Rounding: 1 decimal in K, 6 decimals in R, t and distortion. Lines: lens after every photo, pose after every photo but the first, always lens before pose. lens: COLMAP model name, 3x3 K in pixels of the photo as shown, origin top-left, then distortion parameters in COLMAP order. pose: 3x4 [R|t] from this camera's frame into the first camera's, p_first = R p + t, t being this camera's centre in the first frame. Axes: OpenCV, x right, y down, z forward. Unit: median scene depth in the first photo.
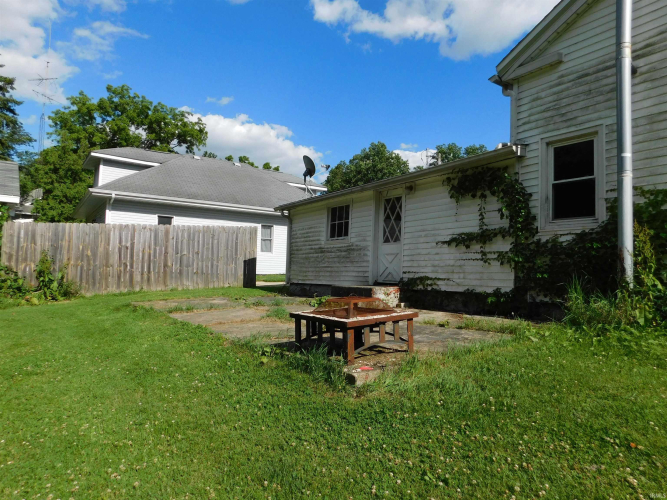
lens RADIAL K [[442.2, 0, 333.5], [0, 442.2, 250.0], [0, 0, 1]] dist [-0.067350, 0.057048]
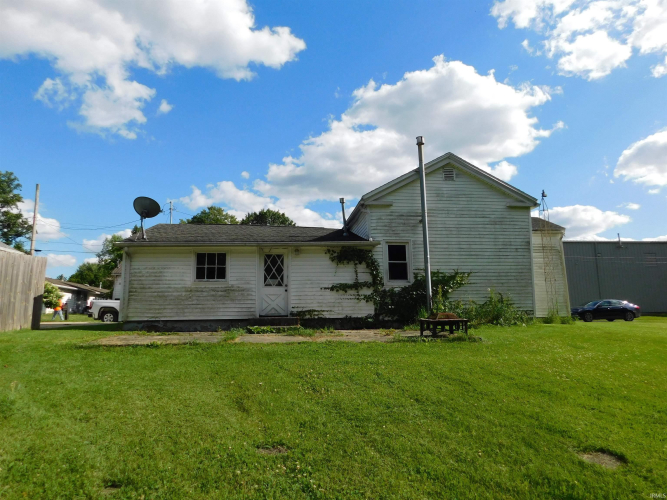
lens RADIAL K [[442.2, 0, 333.5], [0, 442.2, 250.0], [0, 0, 1]] dist [-0.067350, 0.057048]
pose [[0.467131, 0.116422, 0.876490, -1.249976], [-0.021059, 0.992477, -0.120605, 0.040976], [-0.883937, 0.037880, 0.466069, 0.217226]]
